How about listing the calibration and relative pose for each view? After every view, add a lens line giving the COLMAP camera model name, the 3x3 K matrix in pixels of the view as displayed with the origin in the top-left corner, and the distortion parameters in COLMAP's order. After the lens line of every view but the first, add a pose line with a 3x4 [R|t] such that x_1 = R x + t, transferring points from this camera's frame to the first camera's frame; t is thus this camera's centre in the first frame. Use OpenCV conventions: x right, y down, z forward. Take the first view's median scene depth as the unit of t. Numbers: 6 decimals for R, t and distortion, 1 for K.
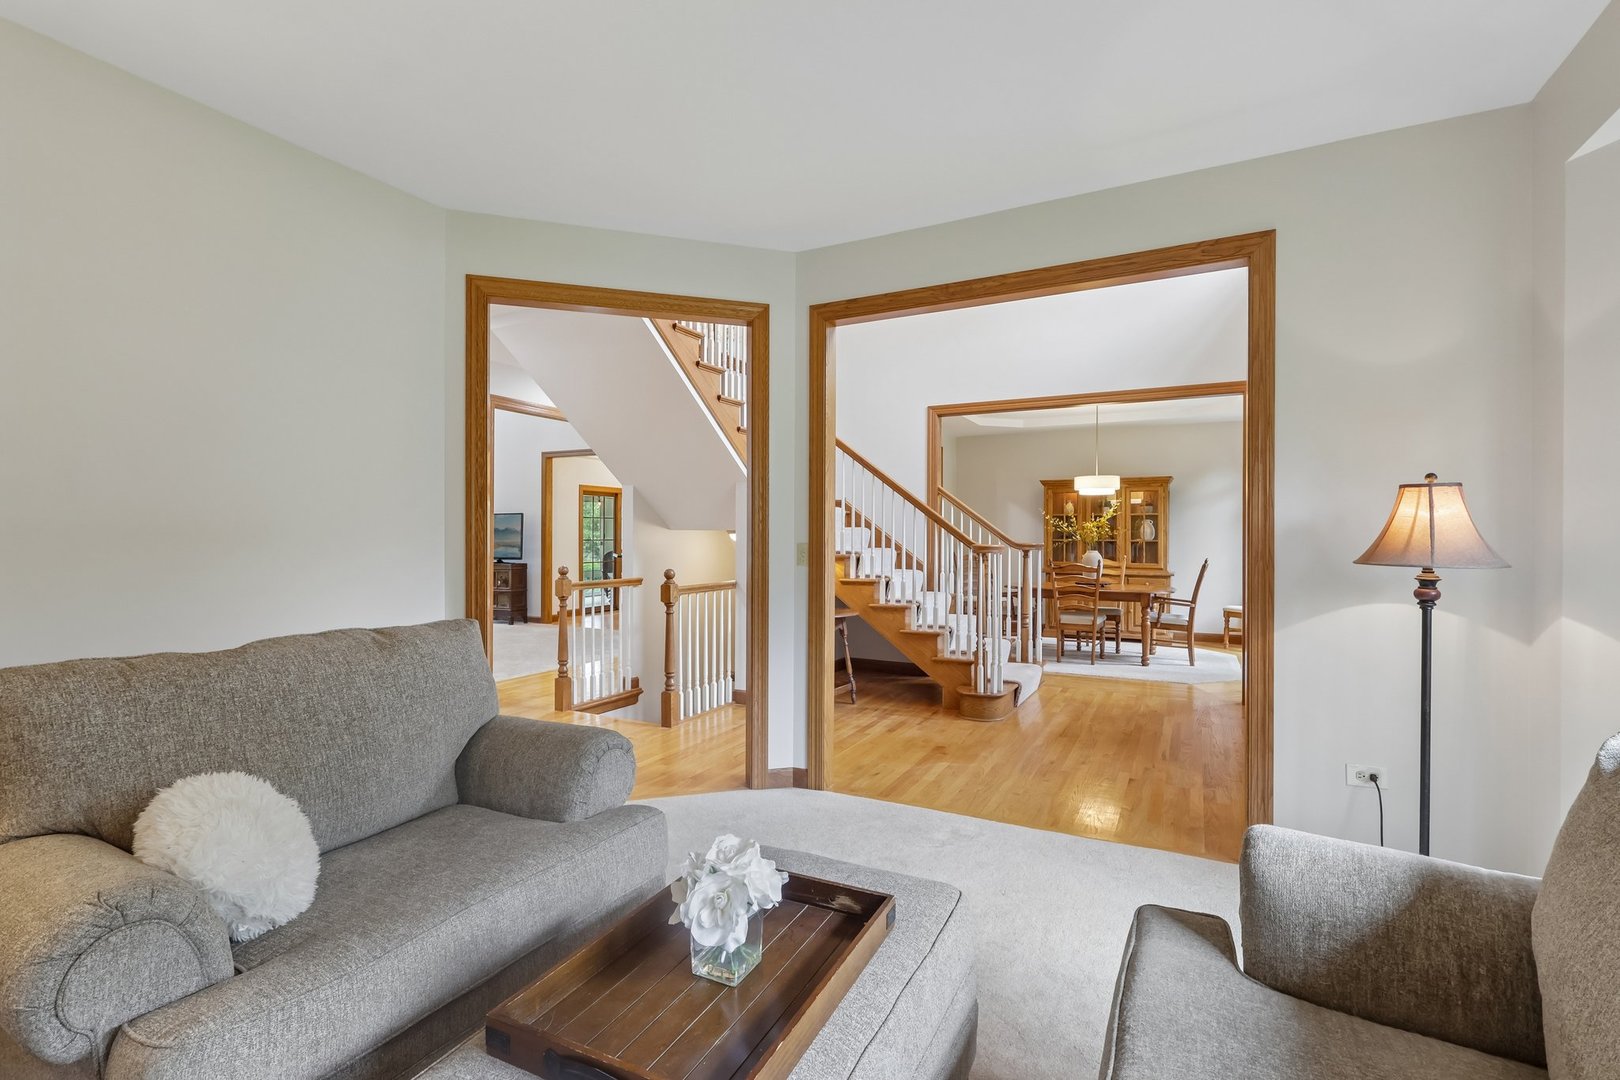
lens RADIAL K [[750.2, 0, 805.7], [0, 750.2, 537.9], [0, 0, 1]] dist [0.001259, -0.000092]
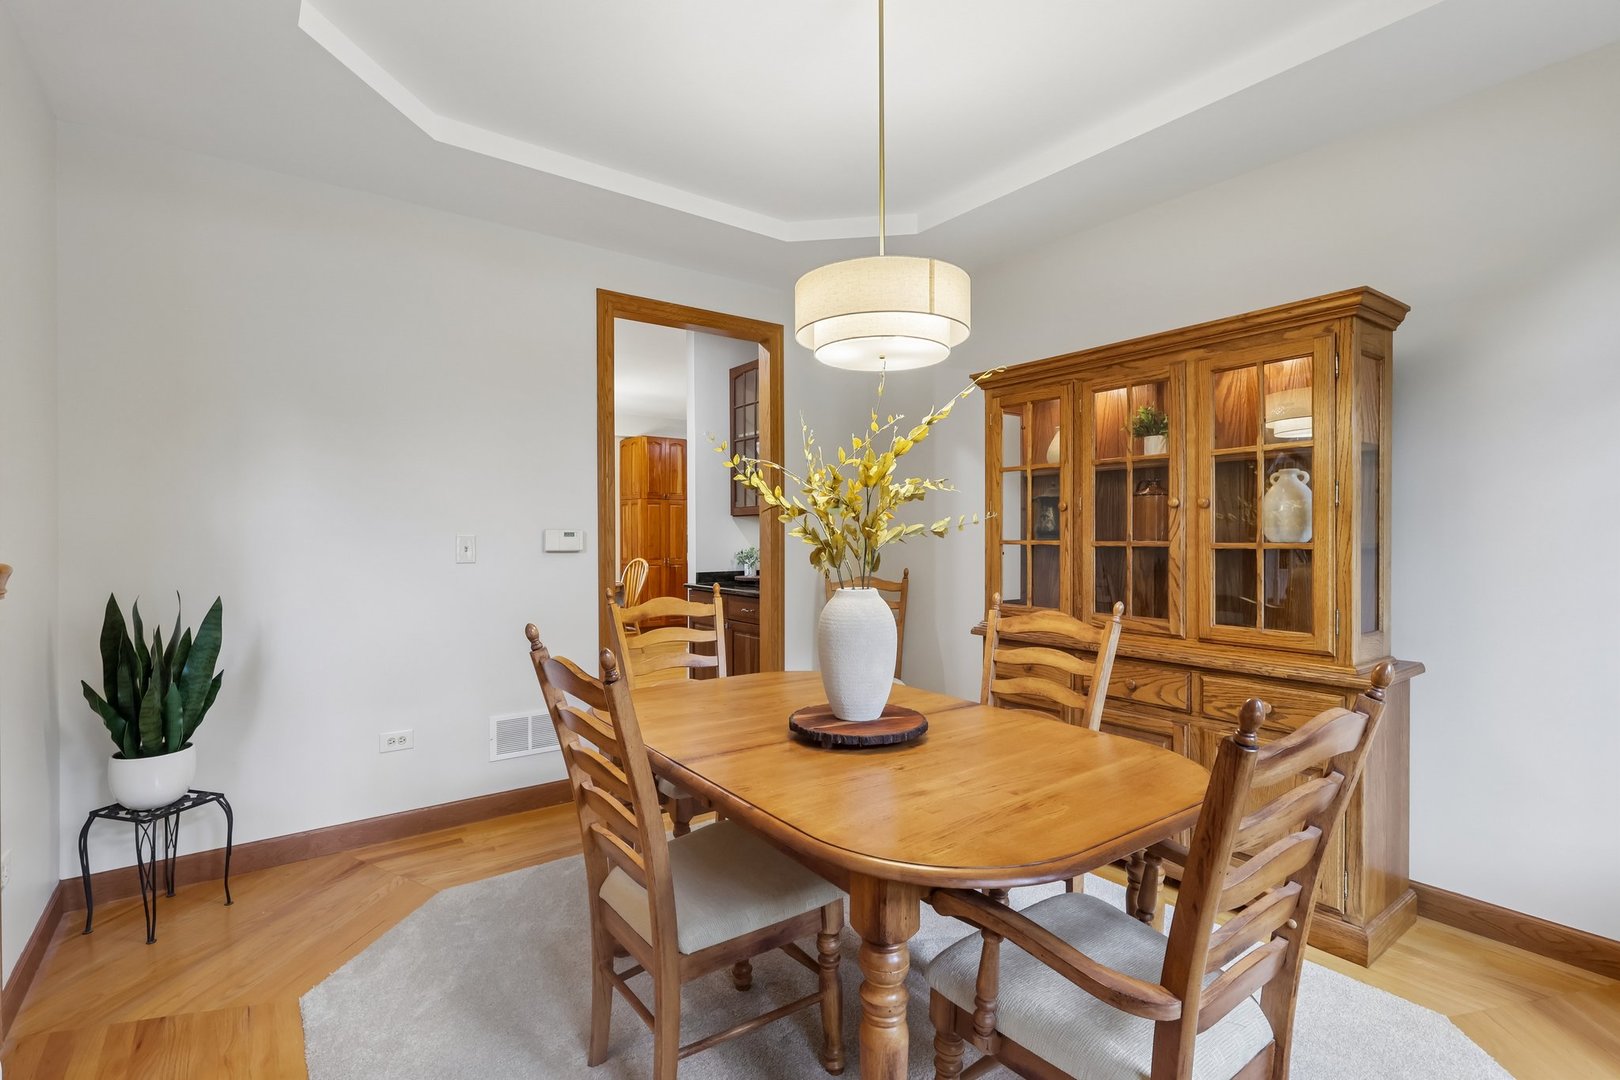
lens RADIAL K [[750.2, 0, 805.7], [0, 750.2, 537.9], [0, 0, 1]] dist [0.001259, -0.000092]
pose [[0.902647, -0.003338, -0.430369, 0.456382], [0.002899, 0.999994, -0.001675, 0.001095], [0.430373, 0.000264, 0.902651, 0.743203]]
